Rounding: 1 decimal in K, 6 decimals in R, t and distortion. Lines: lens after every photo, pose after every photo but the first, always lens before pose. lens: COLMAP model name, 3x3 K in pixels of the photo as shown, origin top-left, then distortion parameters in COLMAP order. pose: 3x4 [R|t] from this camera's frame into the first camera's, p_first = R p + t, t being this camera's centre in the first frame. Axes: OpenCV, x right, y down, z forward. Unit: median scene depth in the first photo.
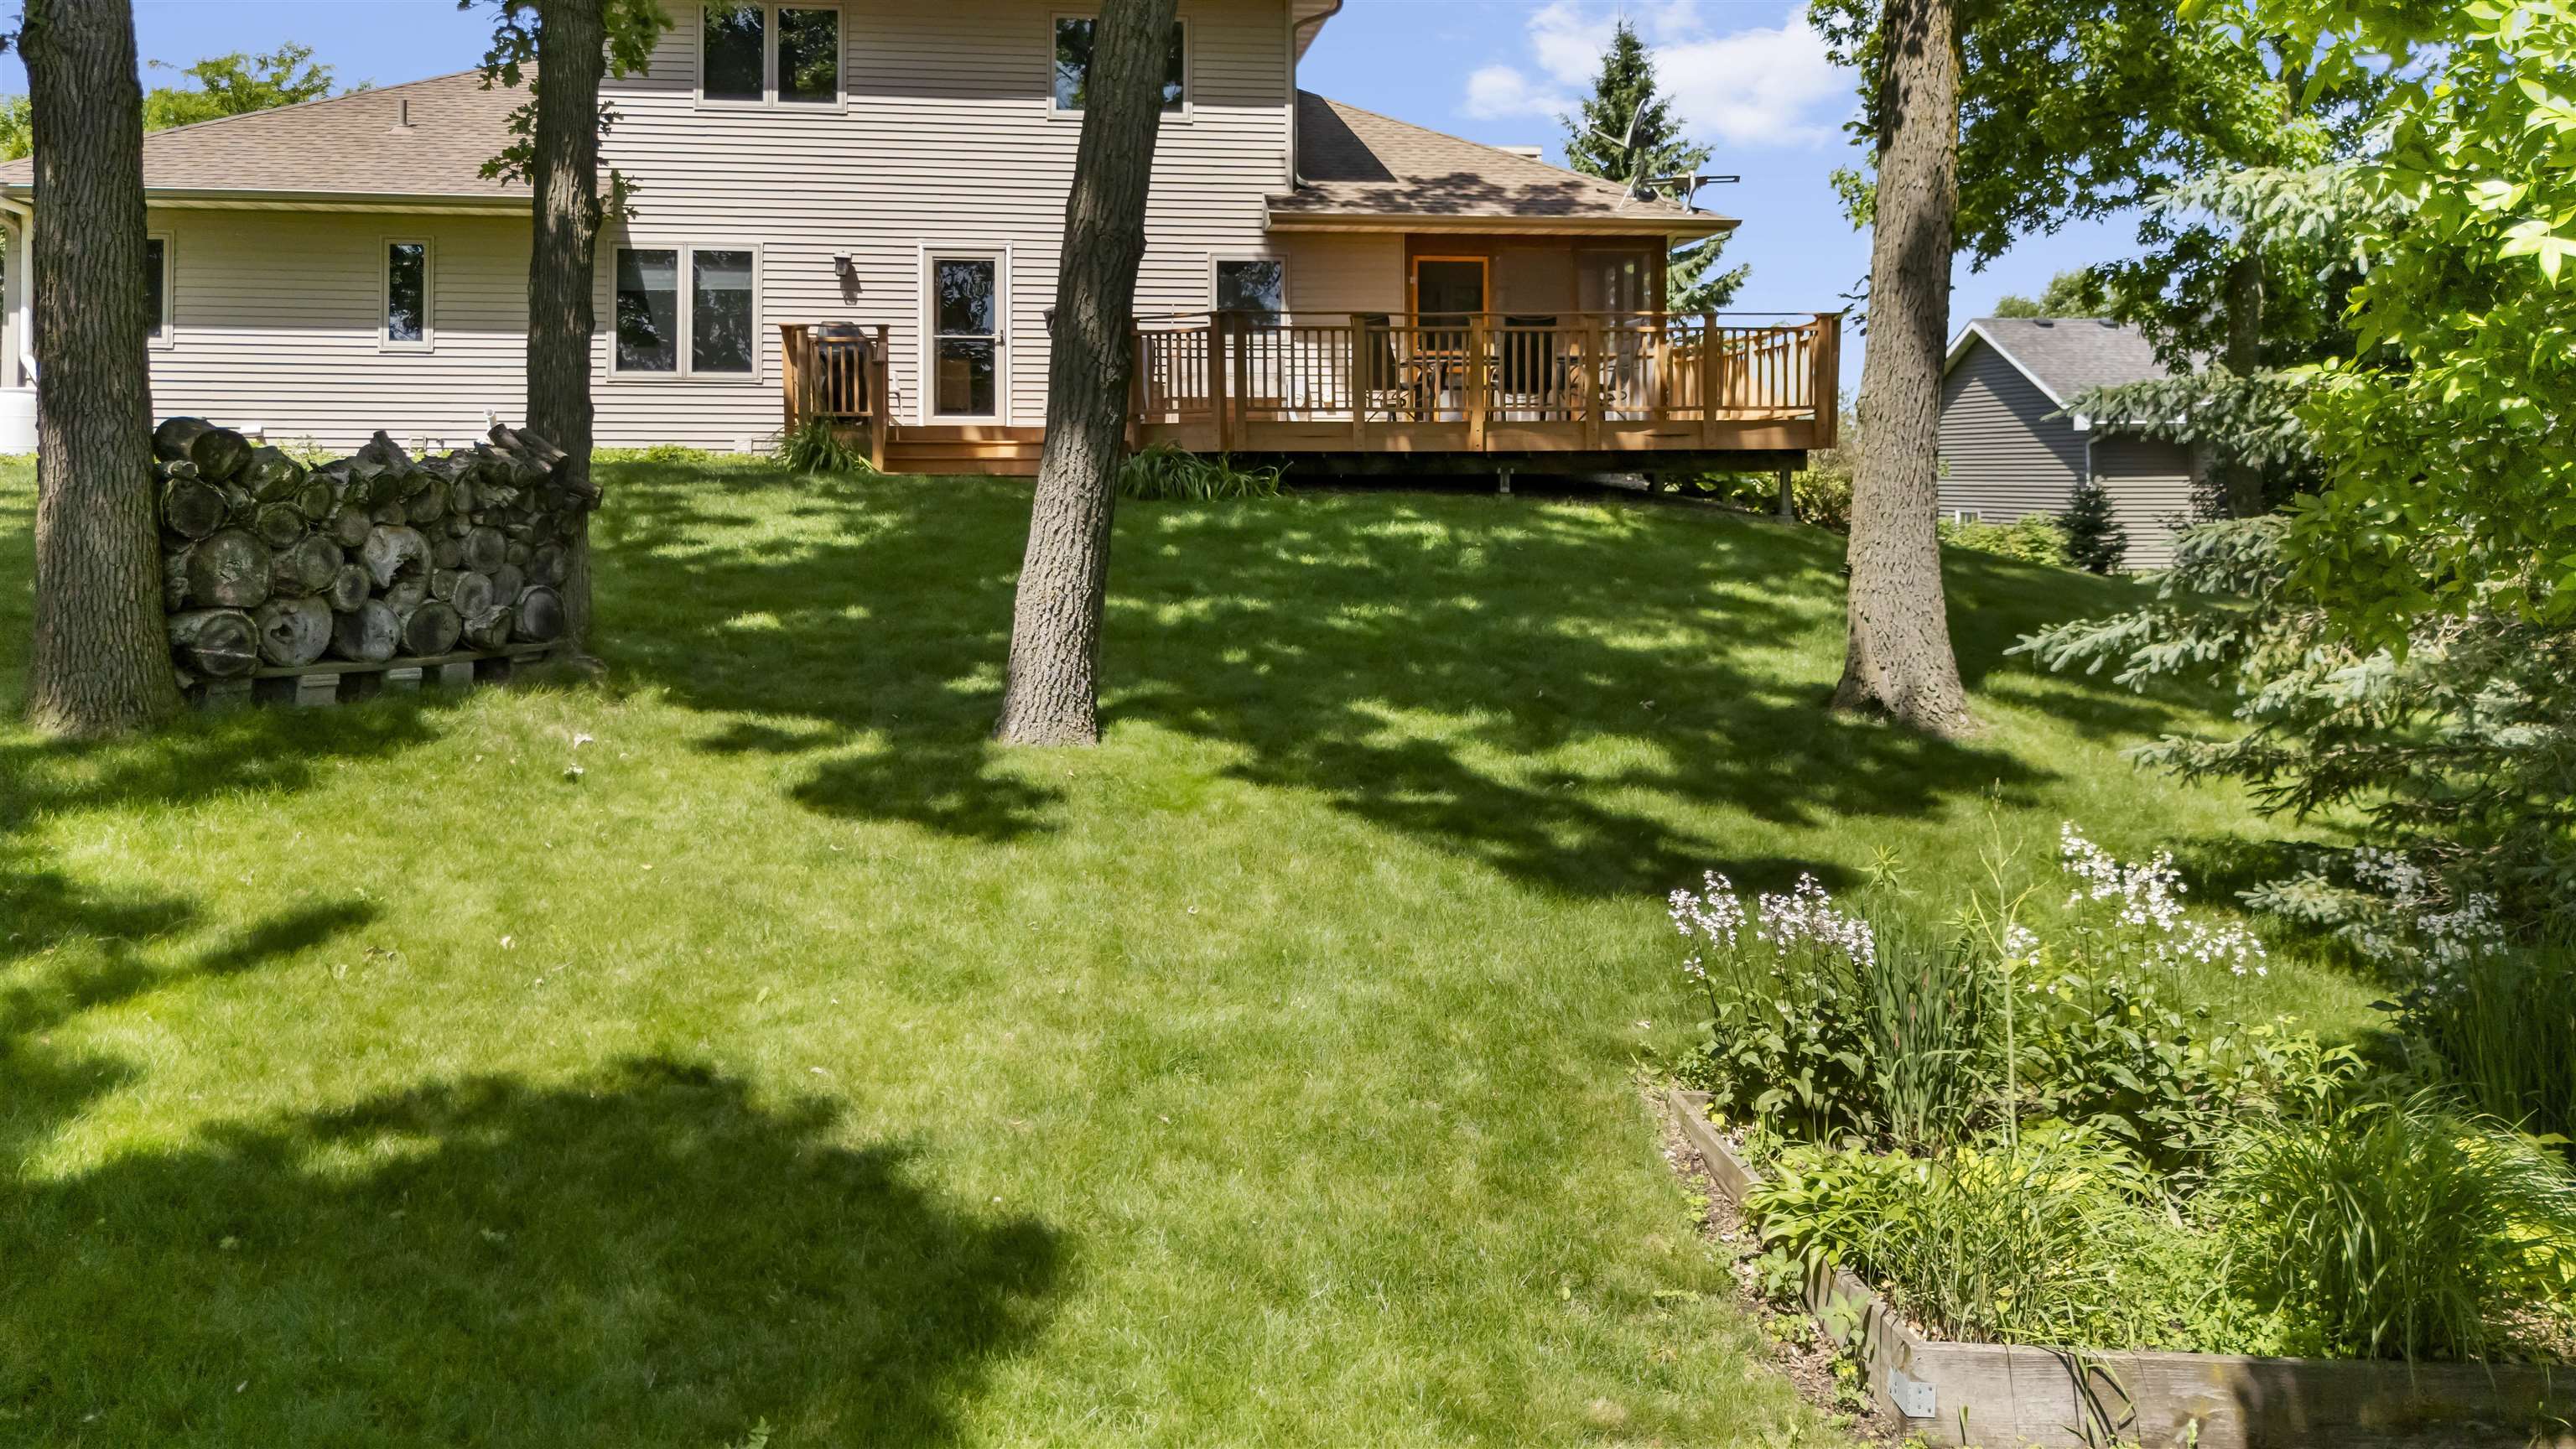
lens RADIAL K [[1967.8, 0, 1275.5], [0, 1967.8, 400.1], [0, 0, 1]] dist [0.017401, -0.003850]
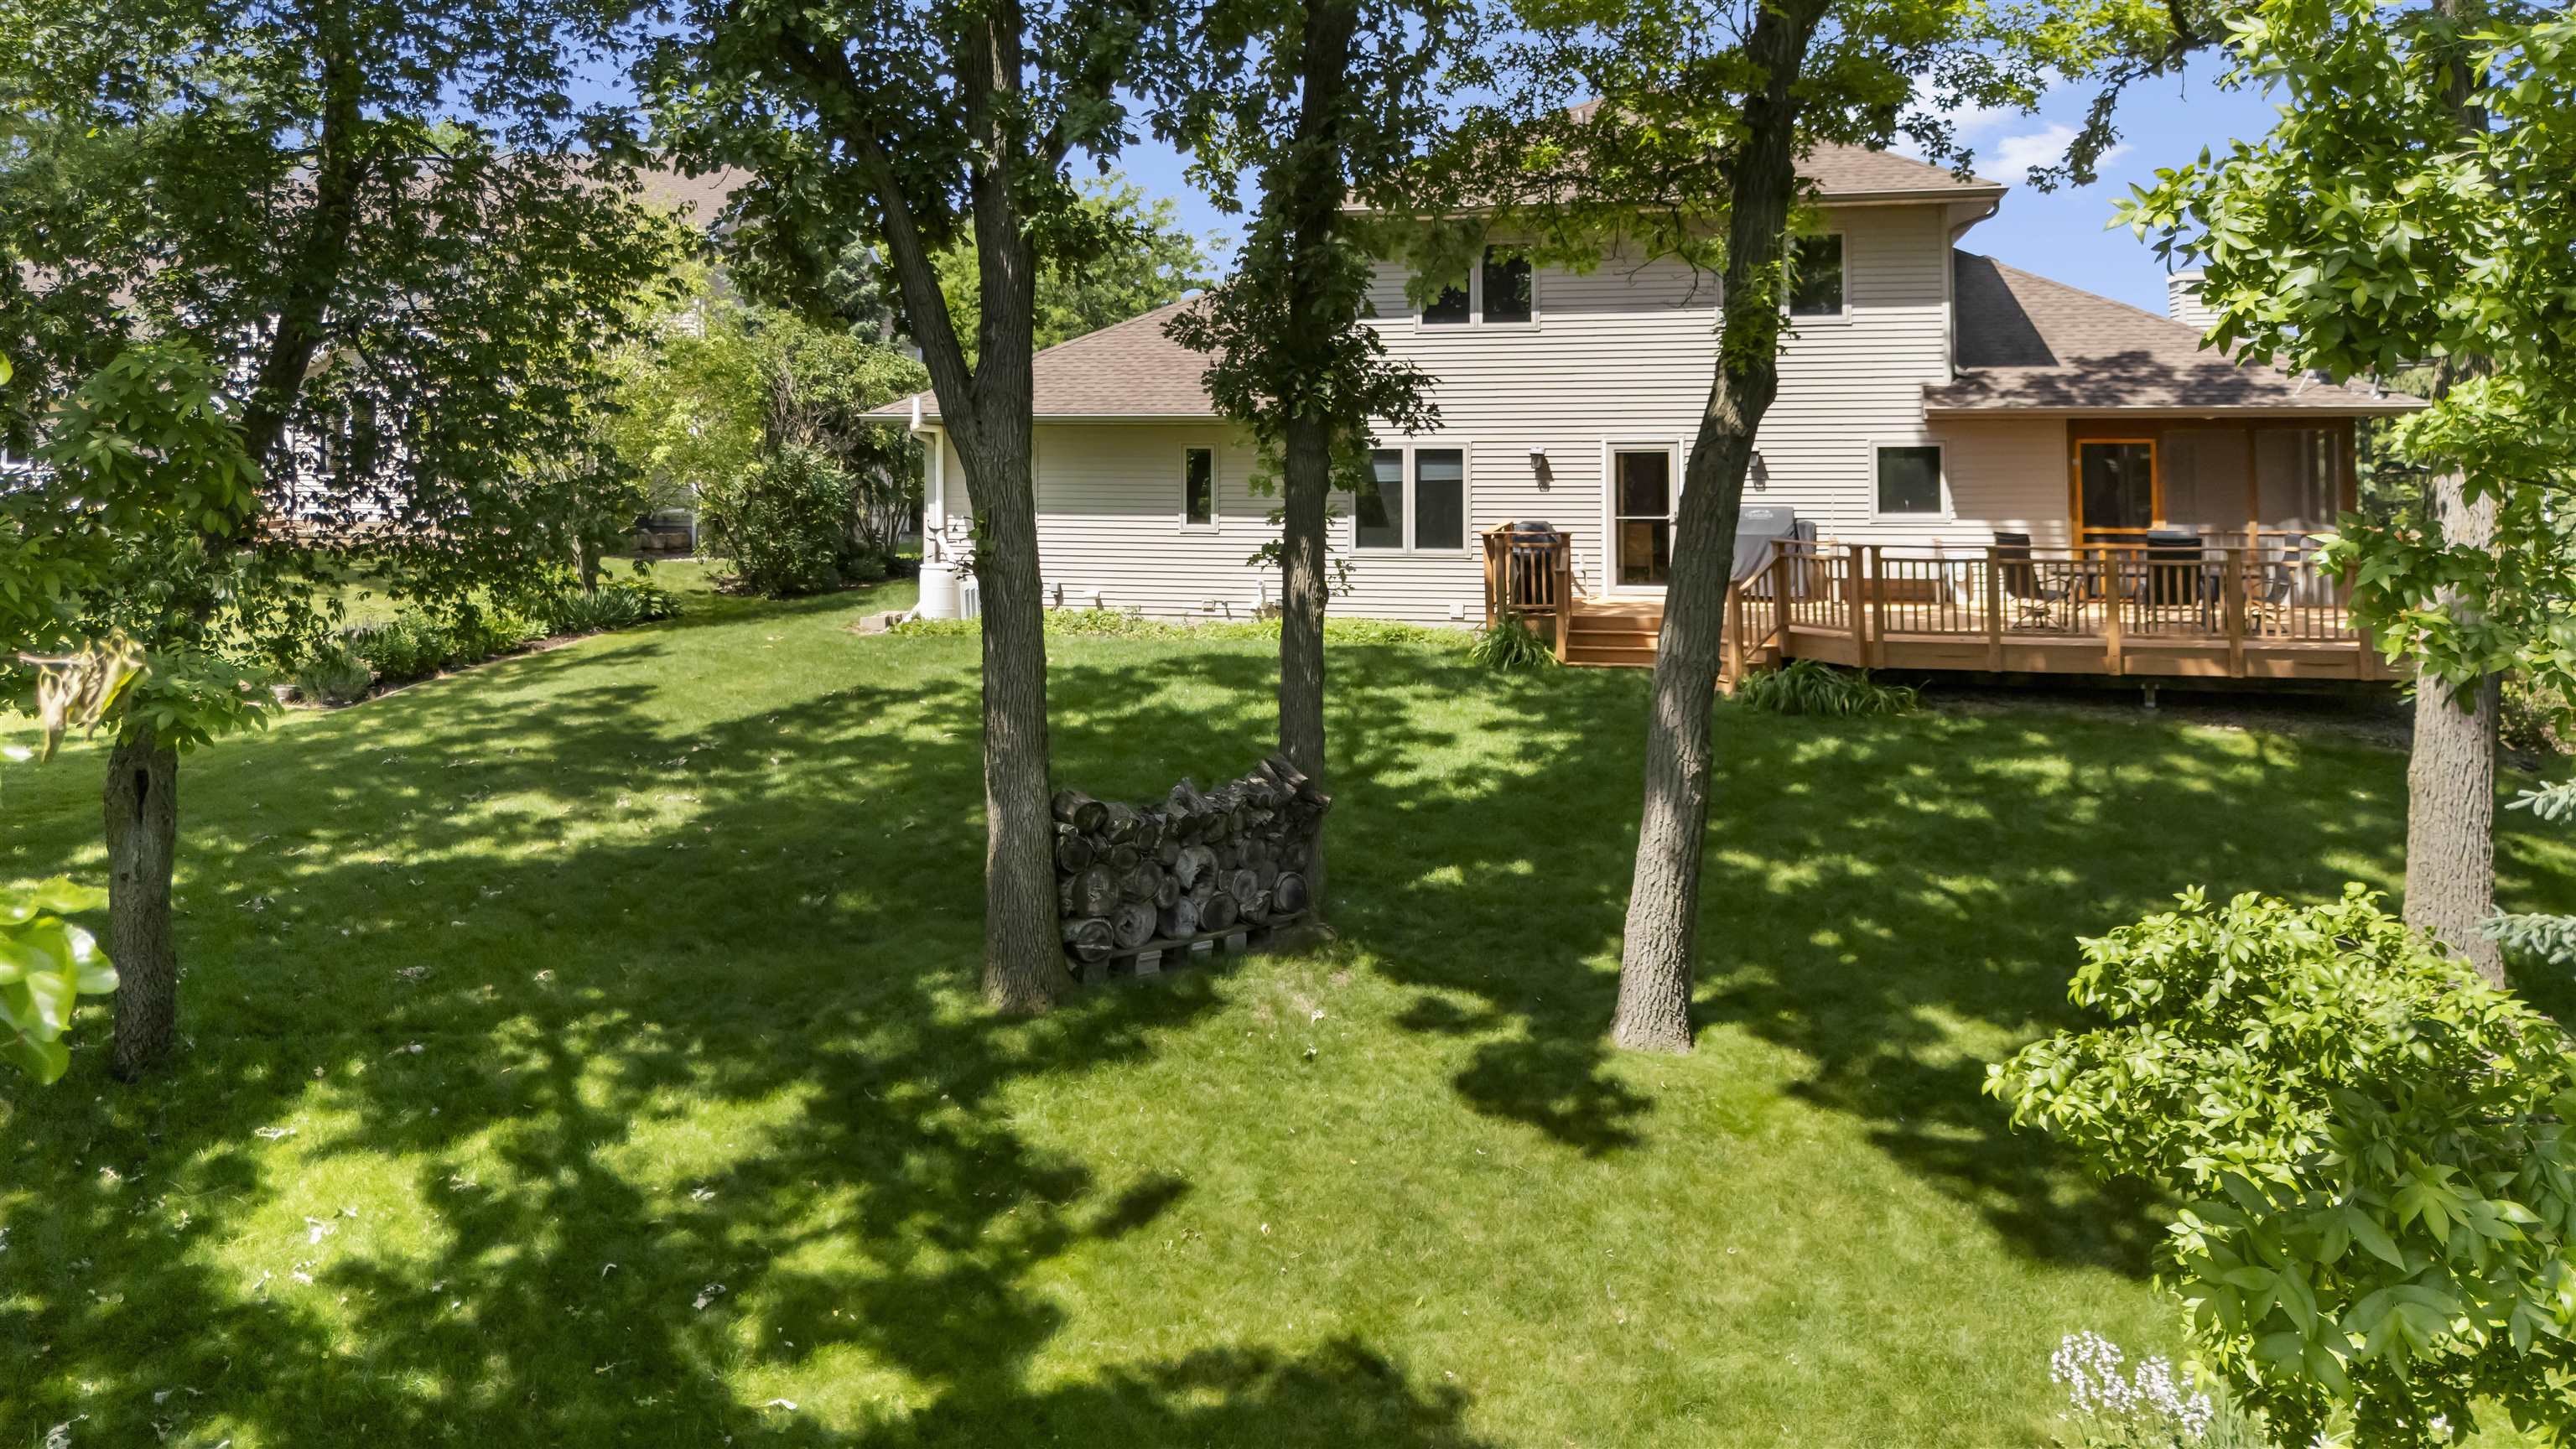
lens RADIAL K [[1795.9, 0, 1282.6], [0, 1795.9, 518.1], [0, 0, 1]] dist [0.044785, -0.018730]
pose [[0.933389, -0.002602, -0.358857, 0.086314], [0.007861, 0.999882, 0.013197, -0.191661], [0.358780, -0.015139, 0.933299, -0.200824]]
